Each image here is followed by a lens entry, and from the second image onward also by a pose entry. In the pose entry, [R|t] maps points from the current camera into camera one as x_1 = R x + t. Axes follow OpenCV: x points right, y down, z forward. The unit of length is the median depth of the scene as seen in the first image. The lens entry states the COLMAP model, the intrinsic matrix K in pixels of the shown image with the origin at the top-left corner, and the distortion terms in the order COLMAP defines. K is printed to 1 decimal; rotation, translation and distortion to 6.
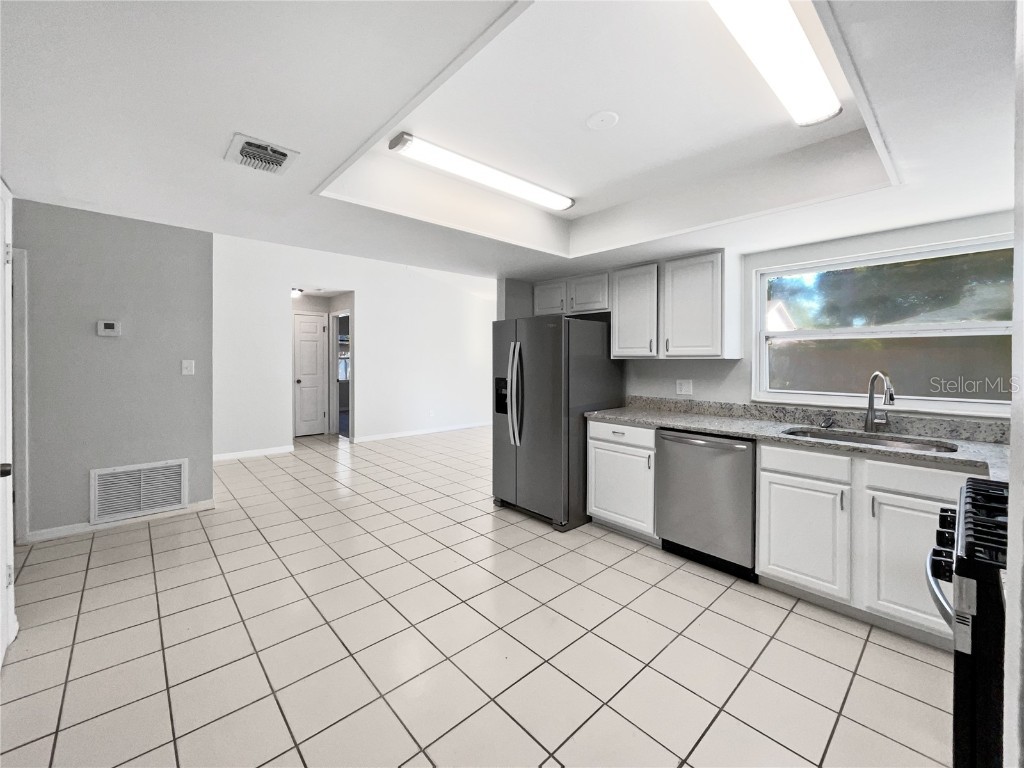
lens RADIAL K [[417.1, 0, 512.7], [0, 417.1, 360.0], [0, 0, 1]] dist [-0.018259, -0.000009]
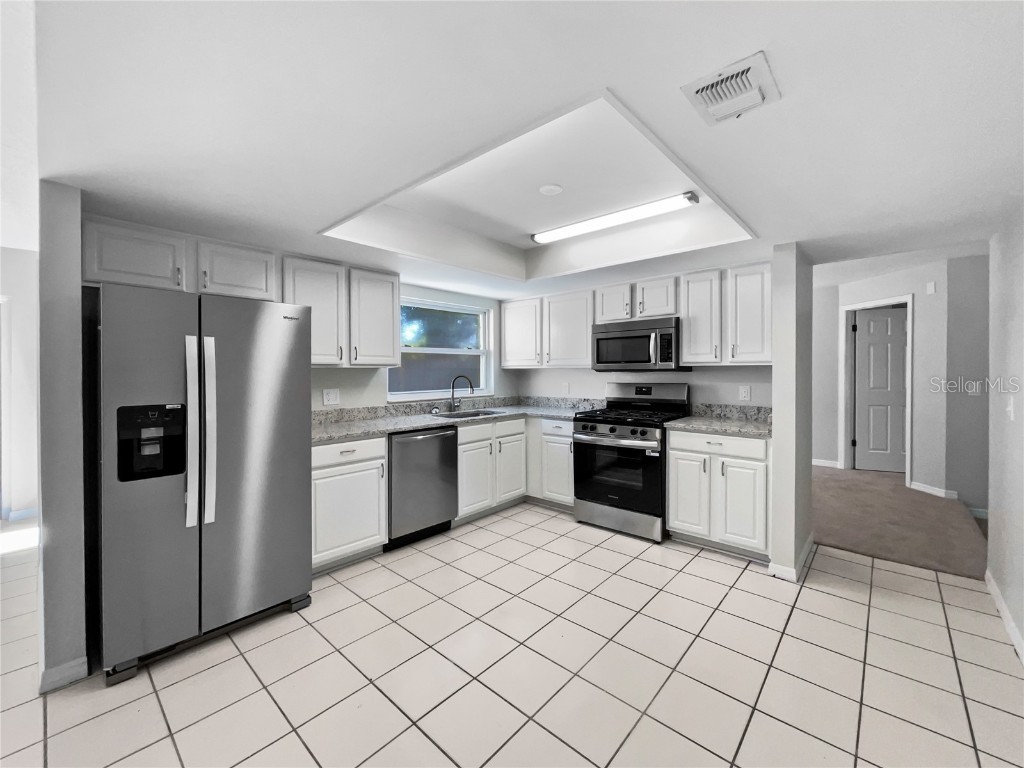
lens RADIAL K [[421.7, 0, 513.0], [0, 421.7, 375.3], [0, 0, 1]] dist [0.011829, 0.000048]
pose [[-0.099301, -0.018107, 0.994893, -0.706746], [0.003910, 0.999820, 0.018587, -0.001911], [-0.995050, 0.005736, -0.099213, 0.781141]]
